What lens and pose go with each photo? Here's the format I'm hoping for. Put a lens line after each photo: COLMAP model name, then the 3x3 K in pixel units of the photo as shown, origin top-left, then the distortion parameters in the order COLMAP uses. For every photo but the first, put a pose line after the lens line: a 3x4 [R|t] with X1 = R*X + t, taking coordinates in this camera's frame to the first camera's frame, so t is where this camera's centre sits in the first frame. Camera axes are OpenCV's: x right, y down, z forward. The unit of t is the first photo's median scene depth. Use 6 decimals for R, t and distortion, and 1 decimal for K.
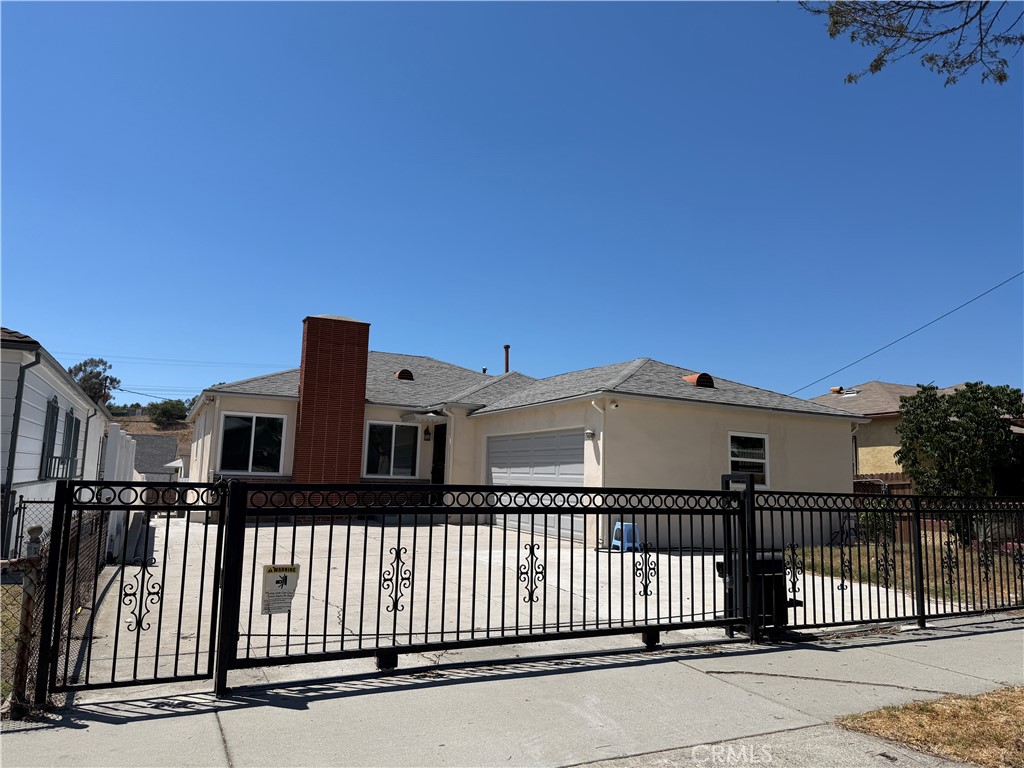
lens RADIAL K [[734.2, 0, 512.0], [0, 734.2, 384.0], [0, 0, 1]] dist [0.001991, -0.000066]
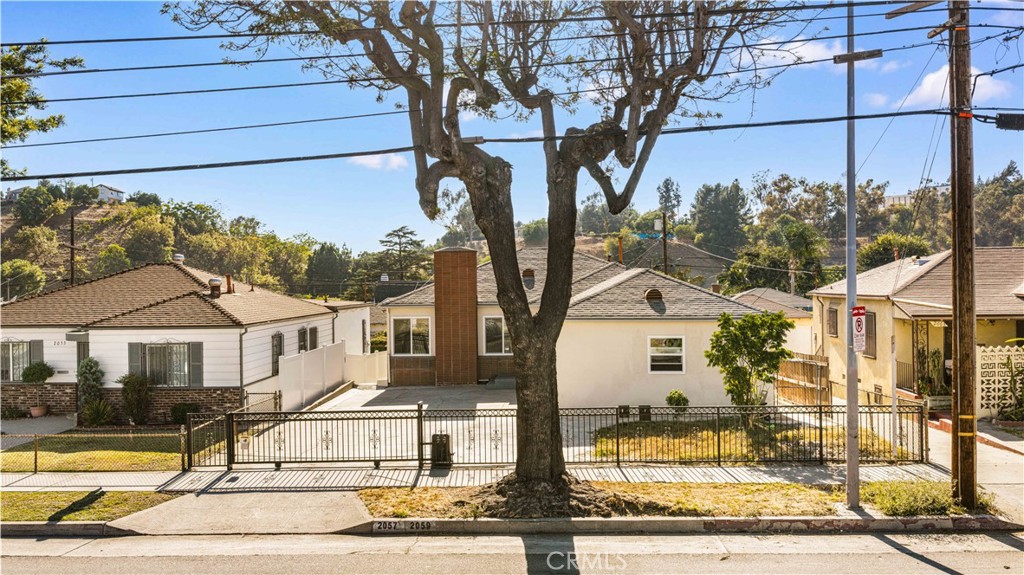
lens RADIAL K [[839.6, 0, 512.0], [0, 839.6, 287.5], [0, 0, 1]] dist [0.002211, 0.000750]
pose [[0.888028, -0.041500, -0.457912, 2.143502], [0.098581, 0.989943, 0.101460, -0.589594], [0.449097, -0.135240, 0.883189, -1.492656]]
